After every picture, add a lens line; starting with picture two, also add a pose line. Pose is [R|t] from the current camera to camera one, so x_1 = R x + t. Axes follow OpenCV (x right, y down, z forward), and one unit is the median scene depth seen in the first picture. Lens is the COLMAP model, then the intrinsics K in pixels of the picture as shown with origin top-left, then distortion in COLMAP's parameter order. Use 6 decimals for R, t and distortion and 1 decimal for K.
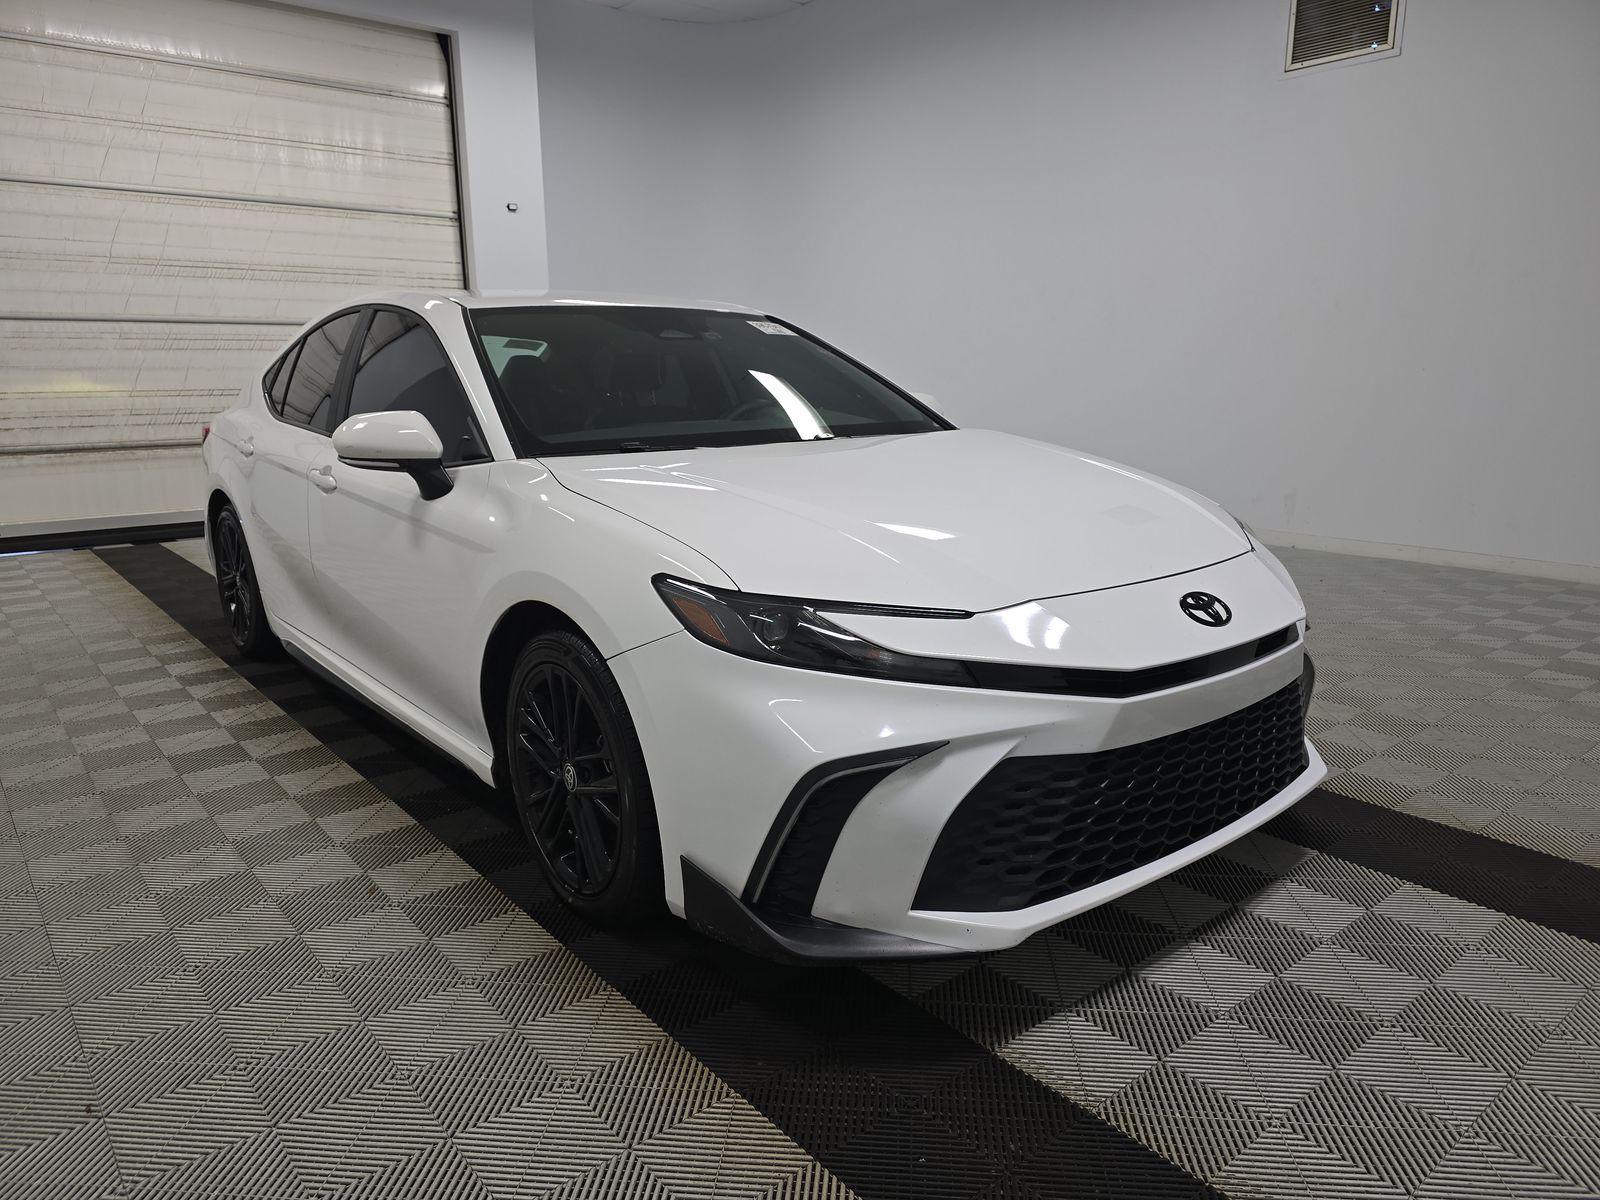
lens RADIAL K [[1111.1, 0, 802.9], [0, 1111.1, 557.6], [0, 0, 1]] dist [0.046865, -0.032581]
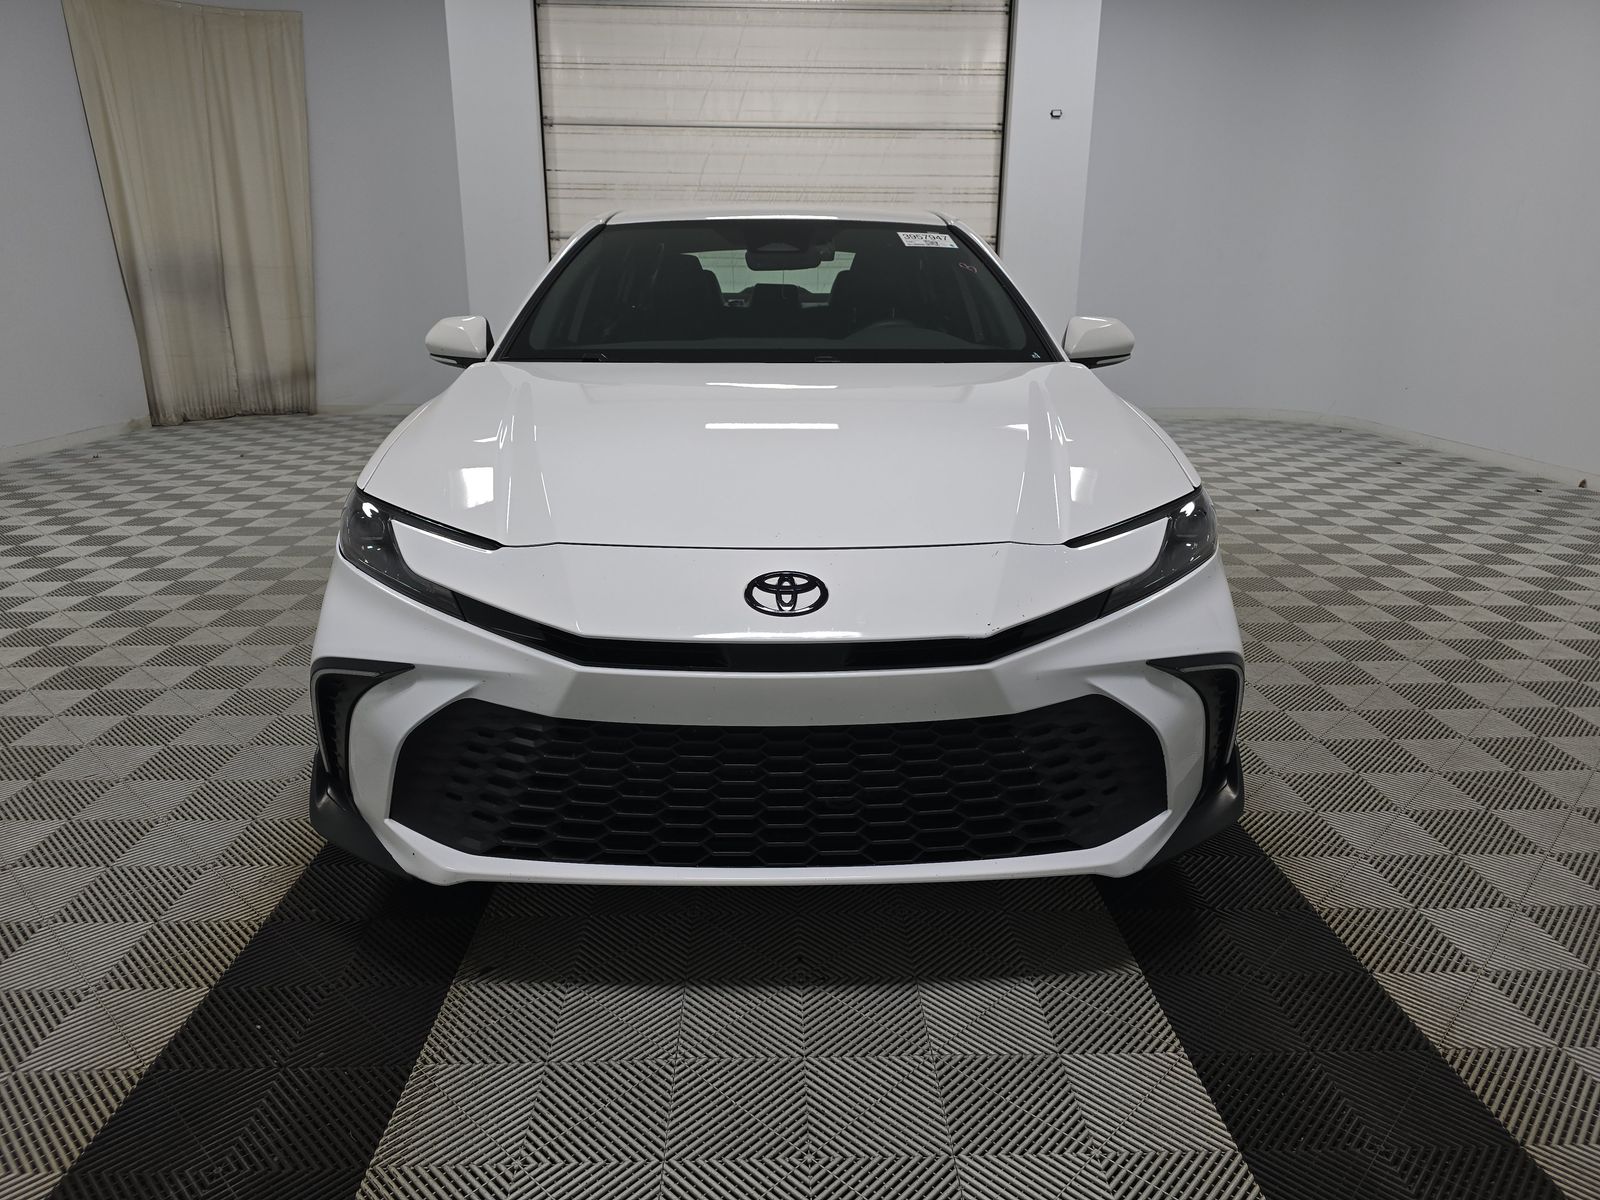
lens RADIAL K [[1065.0, 0, 800.0], [0, 1065.0, 600.0], [0, 0, 1]] dist [0.081010, -0.130932]
pose [[0.783090, 0.190483, -0.592018, 0.234310], [-0.120456, 0.980369, 0.156101, -0.020025], [0.610131, -0.050929, 0.790662, 0.114183]]
